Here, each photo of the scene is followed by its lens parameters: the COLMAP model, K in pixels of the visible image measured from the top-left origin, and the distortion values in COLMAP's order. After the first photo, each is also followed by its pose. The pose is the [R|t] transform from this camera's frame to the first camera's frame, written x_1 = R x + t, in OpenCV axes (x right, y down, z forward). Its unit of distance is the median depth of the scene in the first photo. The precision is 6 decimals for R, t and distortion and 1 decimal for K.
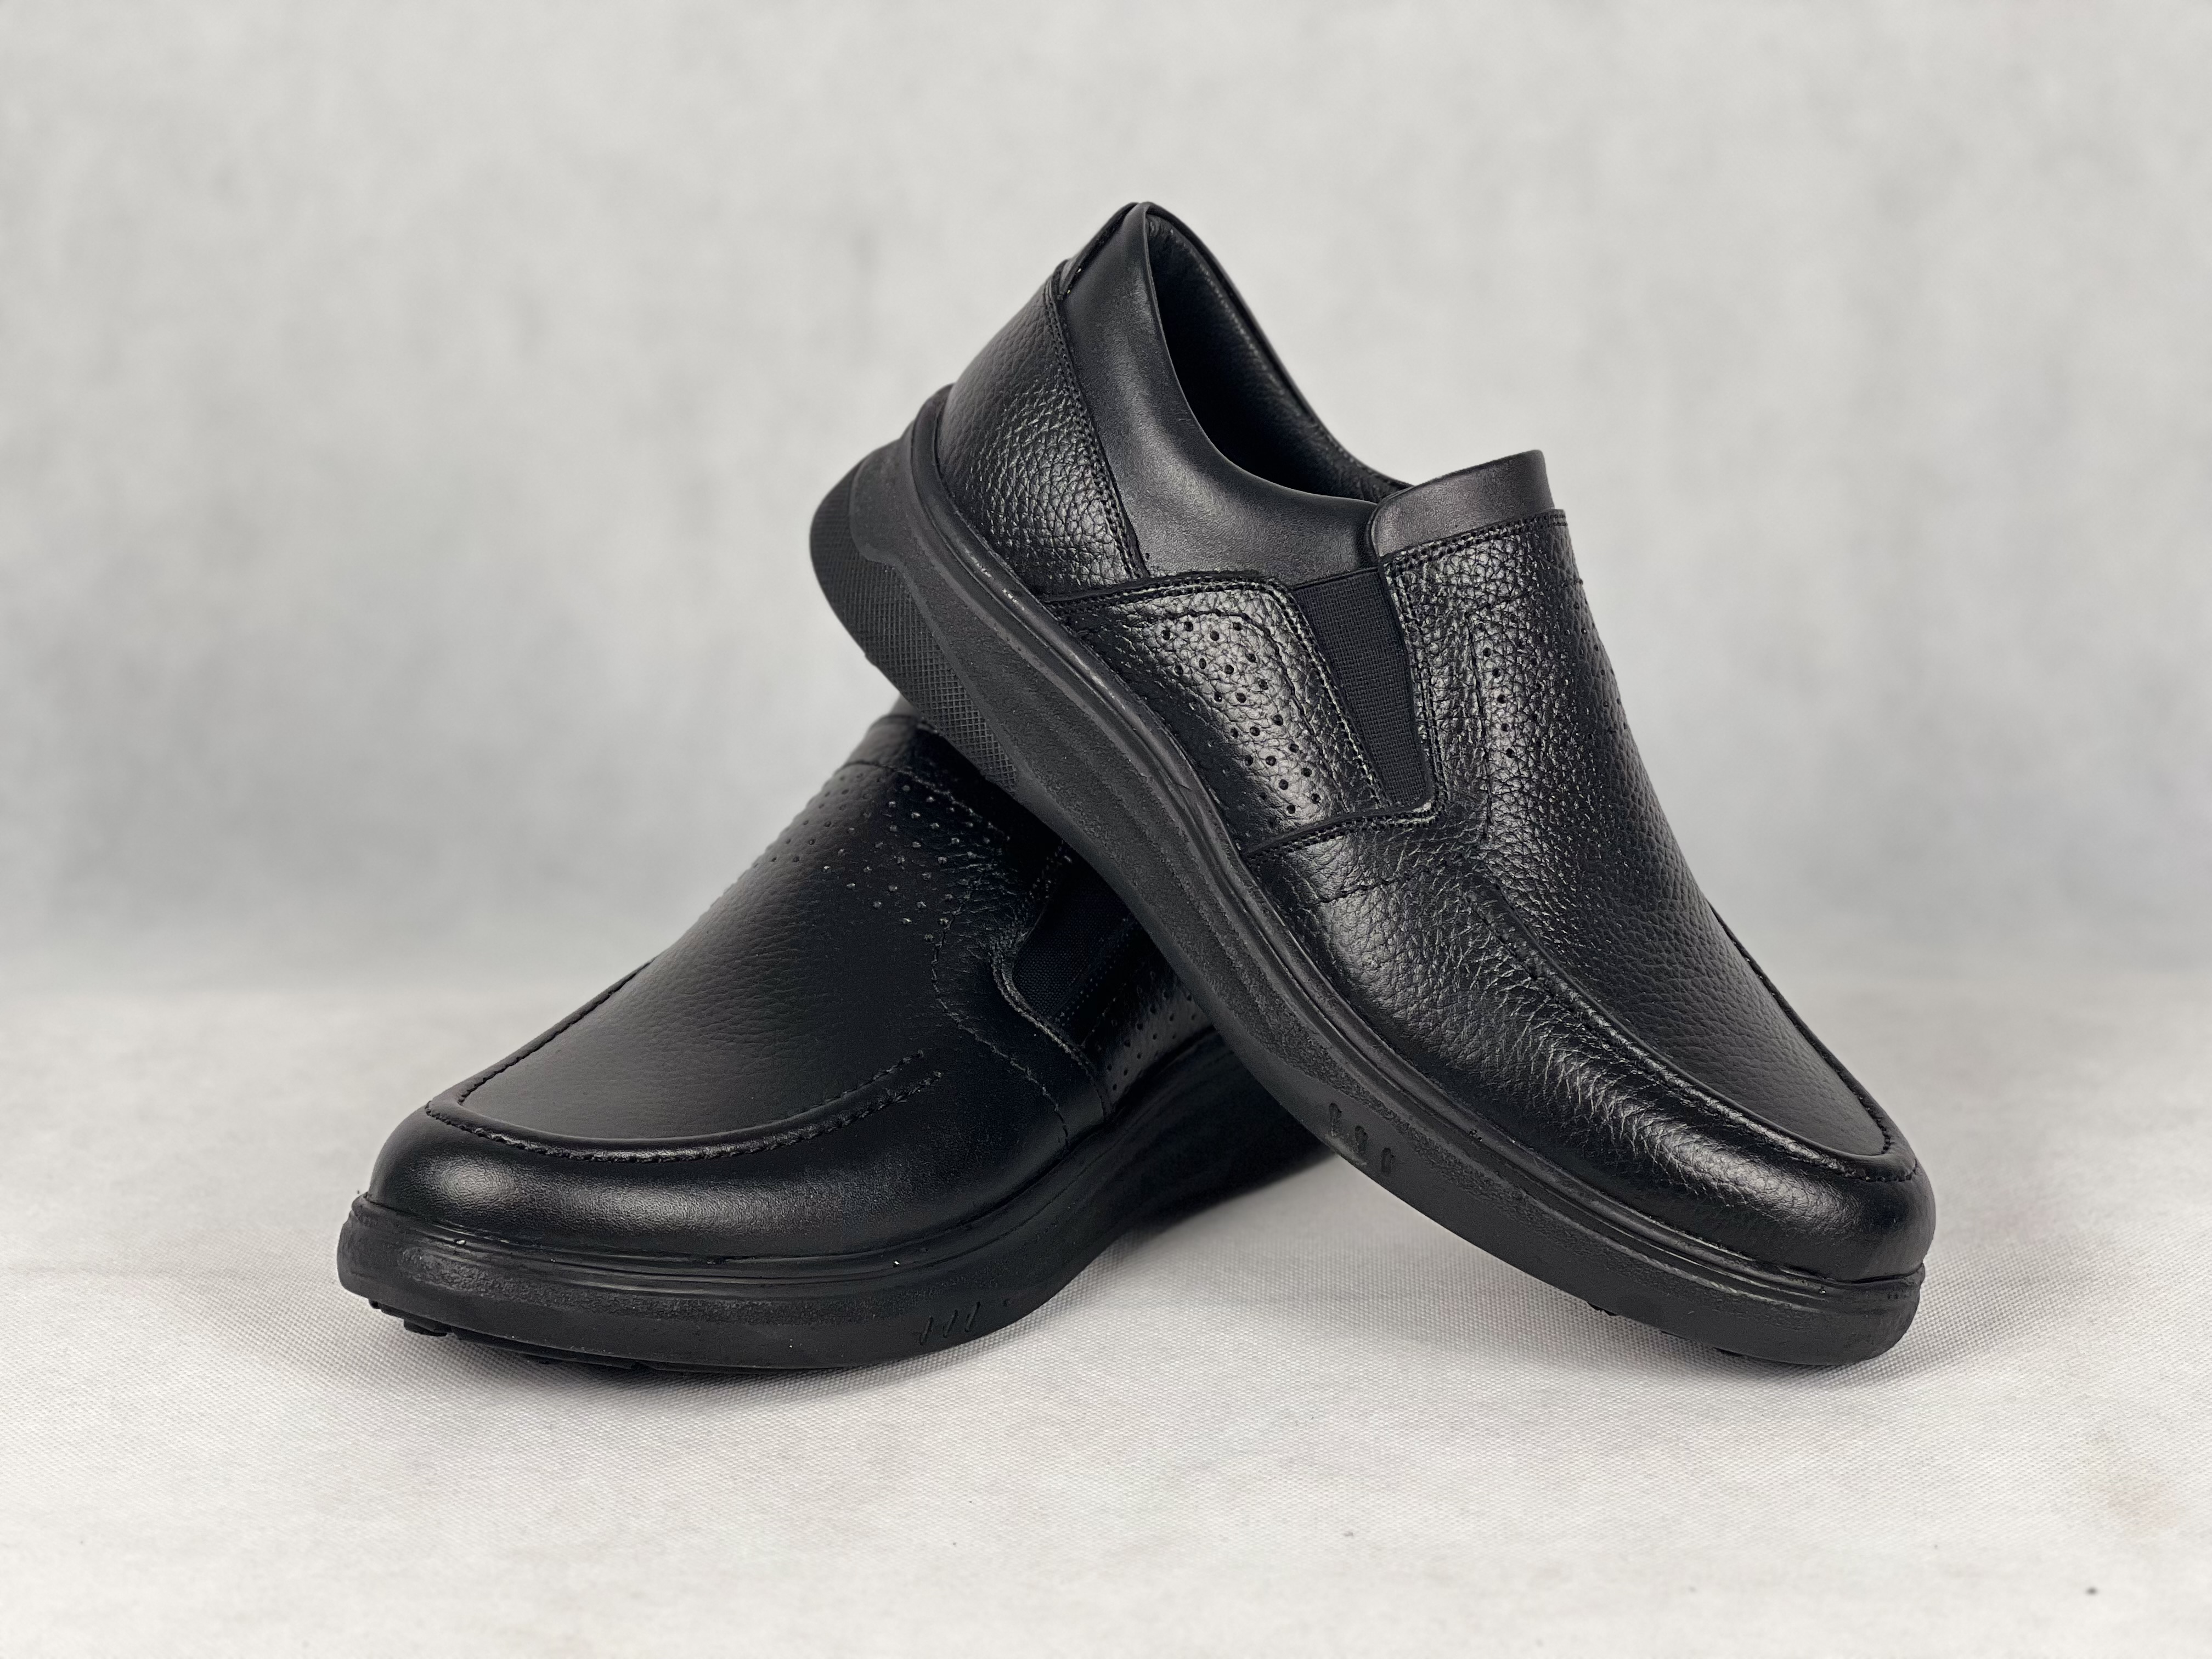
lens RADIAL K [[5155.3, 0, 1091.6], [0, 5155.3, 821.4], [0, 0, 1]] dist [0.210720, 0.000000]
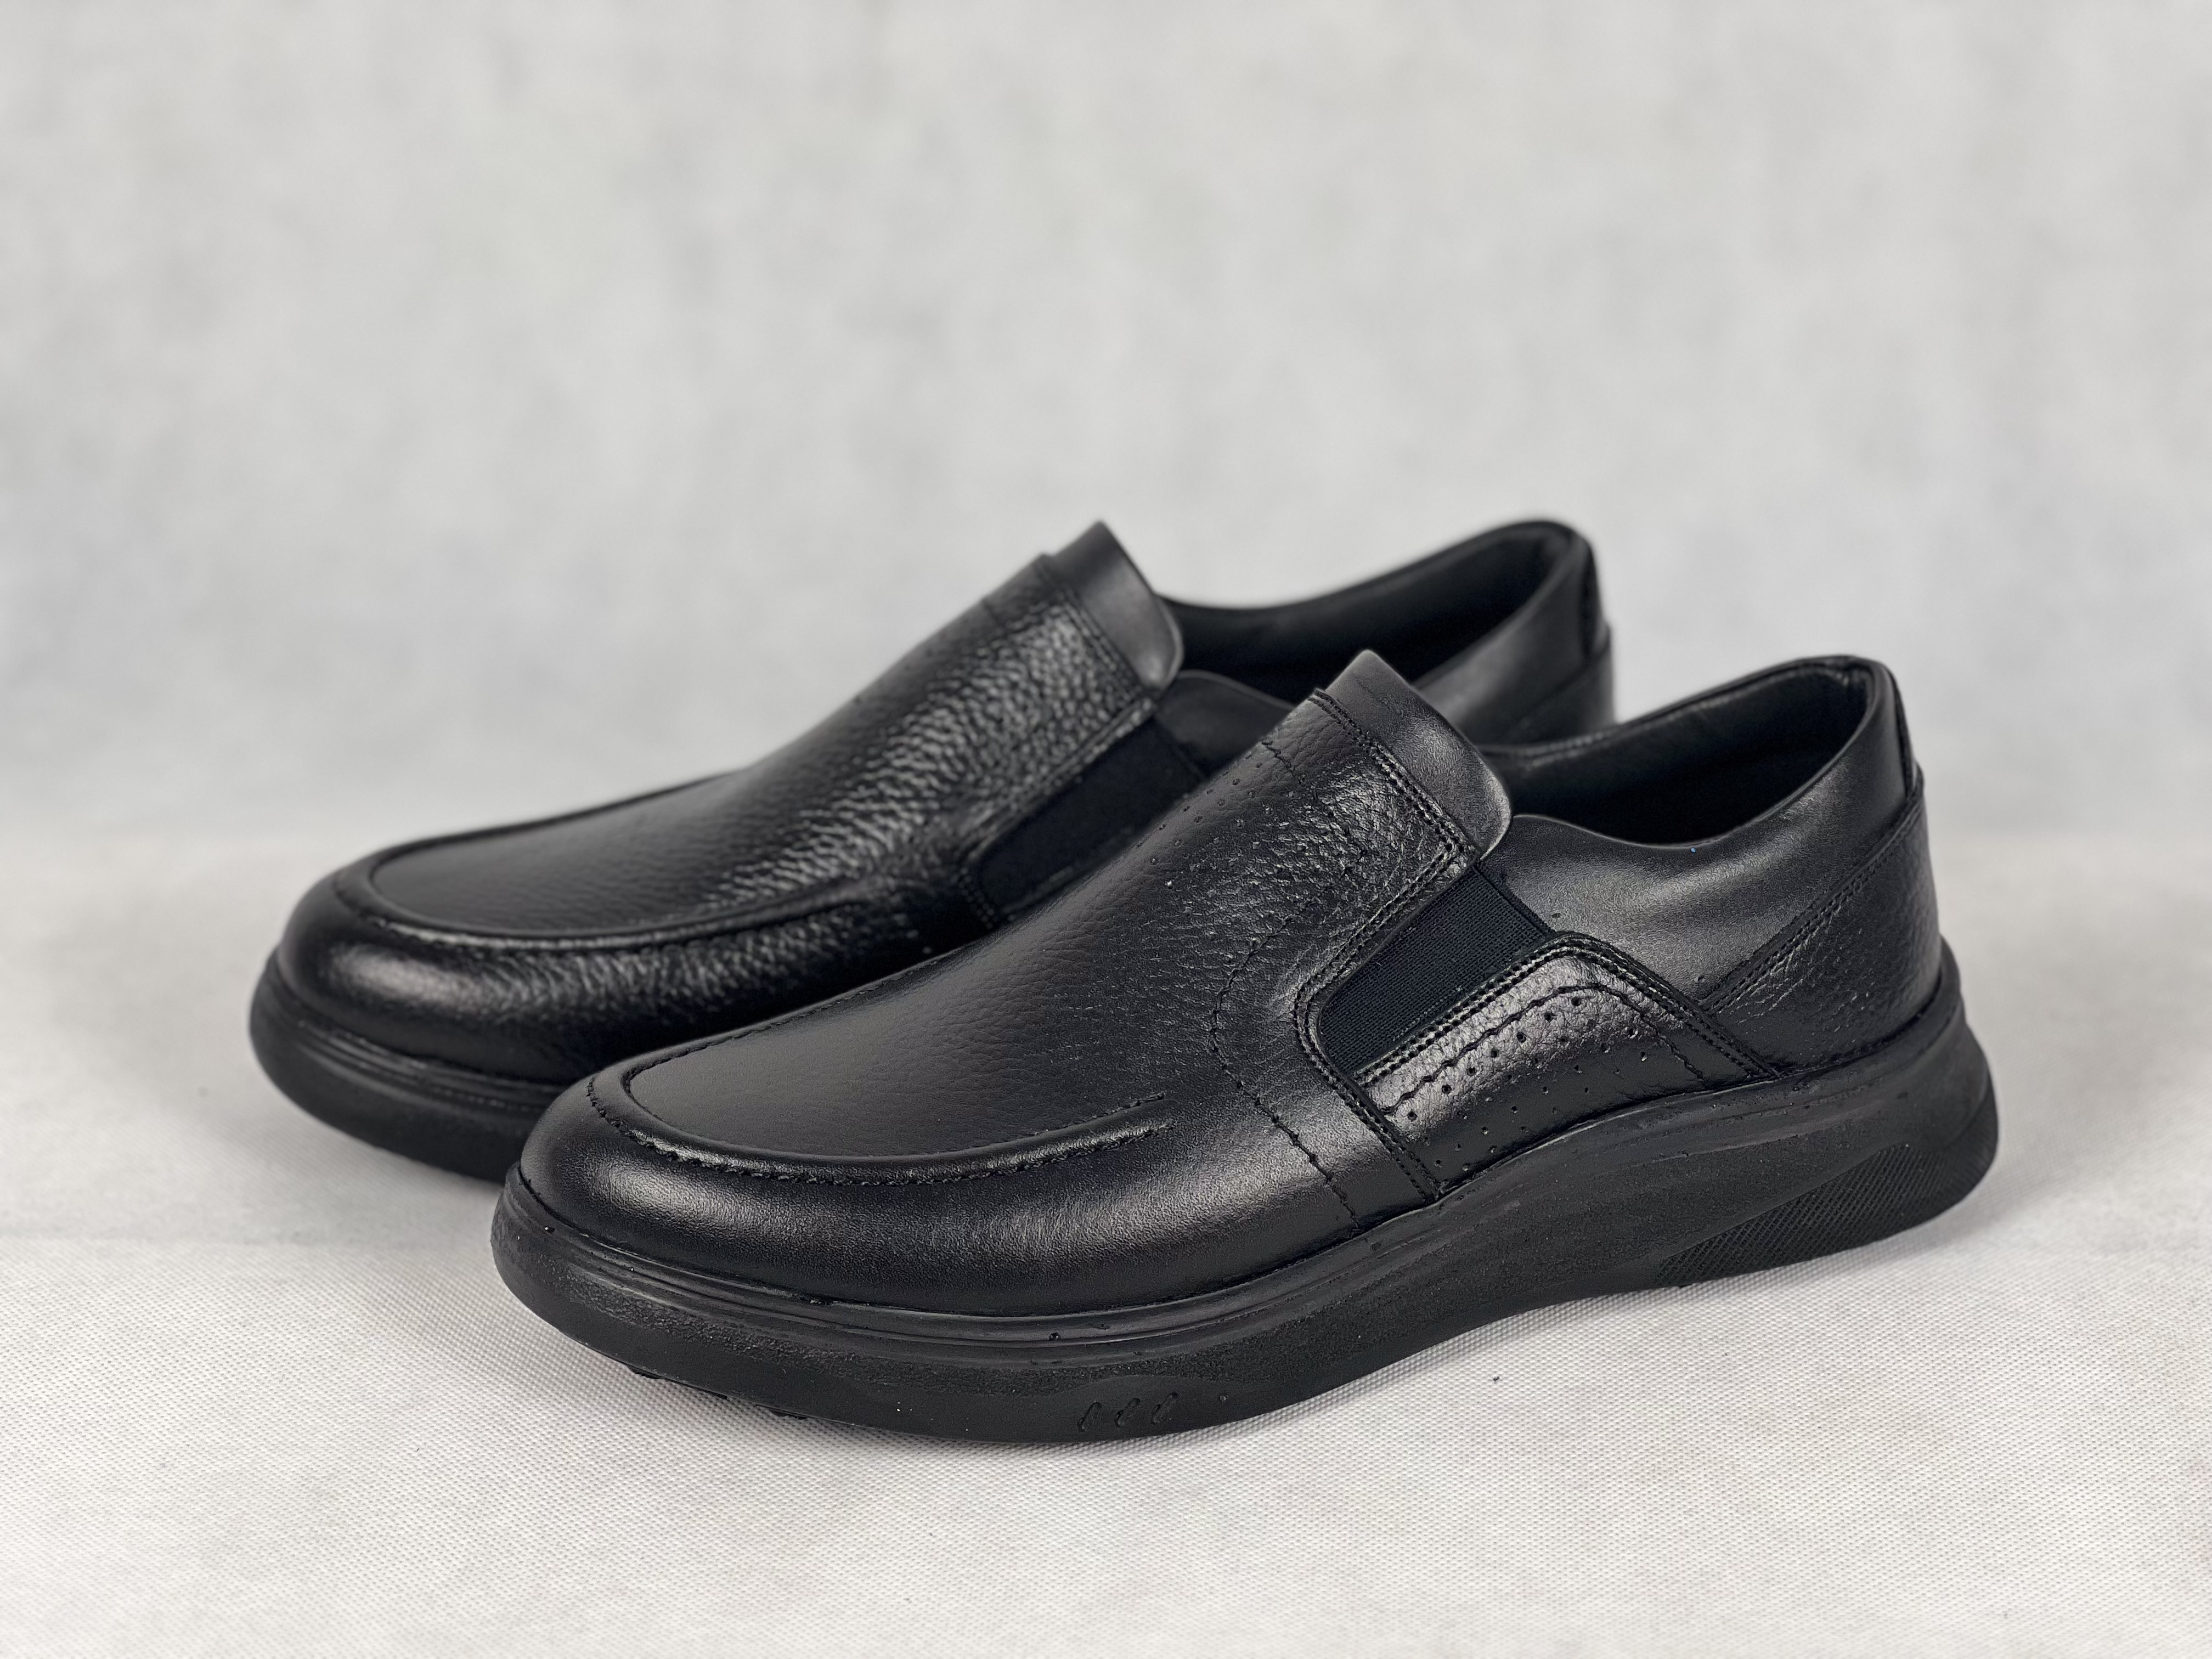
lens RADIAL K [[5155.3, 0, 1110.7], [0, 5155.3, 814.1], [0, 0, 1]] dist [0.210720, 0.000000]
pose [[0.999676, 0.005637, -0.024841, 0.021049], [-0.002907, 0.994082, 0.108593, -0.066892], [0.025306, -0.108486, 0.993776, 0.085009]]
